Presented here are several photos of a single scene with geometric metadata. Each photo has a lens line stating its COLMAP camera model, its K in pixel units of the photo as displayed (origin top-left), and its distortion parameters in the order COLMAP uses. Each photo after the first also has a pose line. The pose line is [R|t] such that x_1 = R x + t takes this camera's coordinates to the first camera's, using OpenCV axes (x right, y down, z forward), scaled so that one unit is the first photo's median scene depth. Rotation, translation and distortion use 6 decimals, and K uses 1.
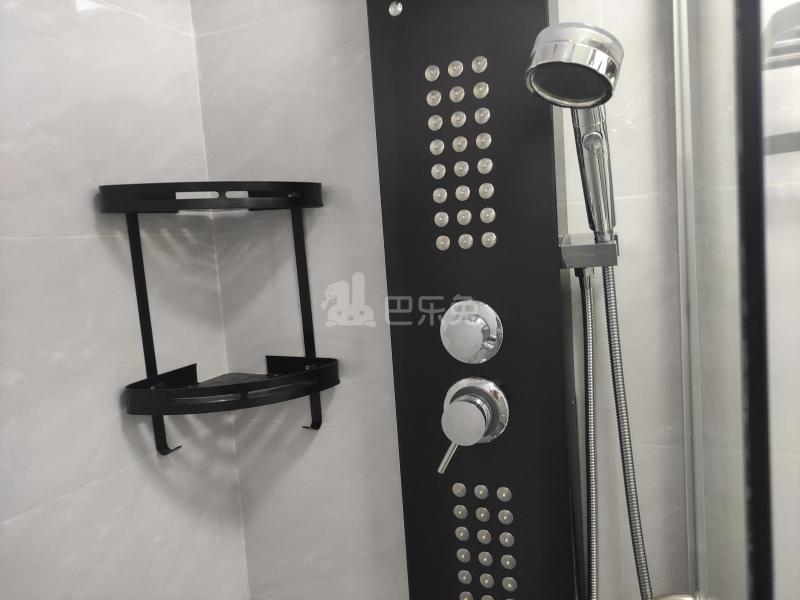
lens RADIAL K [[593.6, 0, 402.5], [0, 593.6, 295.7], [0, 0, 1]] dist [0.062738, -0.081861]
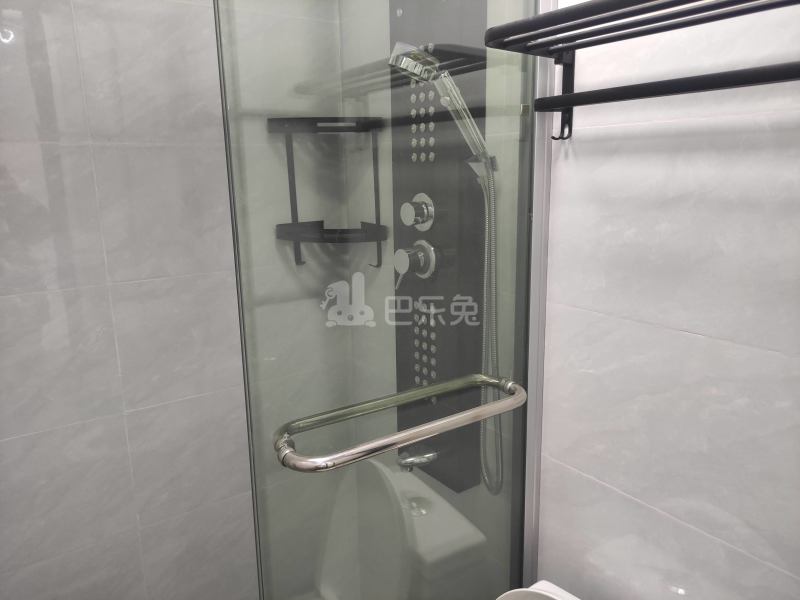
lens RADIAL K [[593.6, 0, 402.5], [0, 593.6, 295.7], [0, 0, 1]] dist [0.062738, -0.081861]
pose [[0.843683, 0.166705, -0.510302, 0.870371], [-0.090880, 0.981195, 0.170284, 0.011048], [0.529093, -0.097289, 0.842968, -0.429072]]
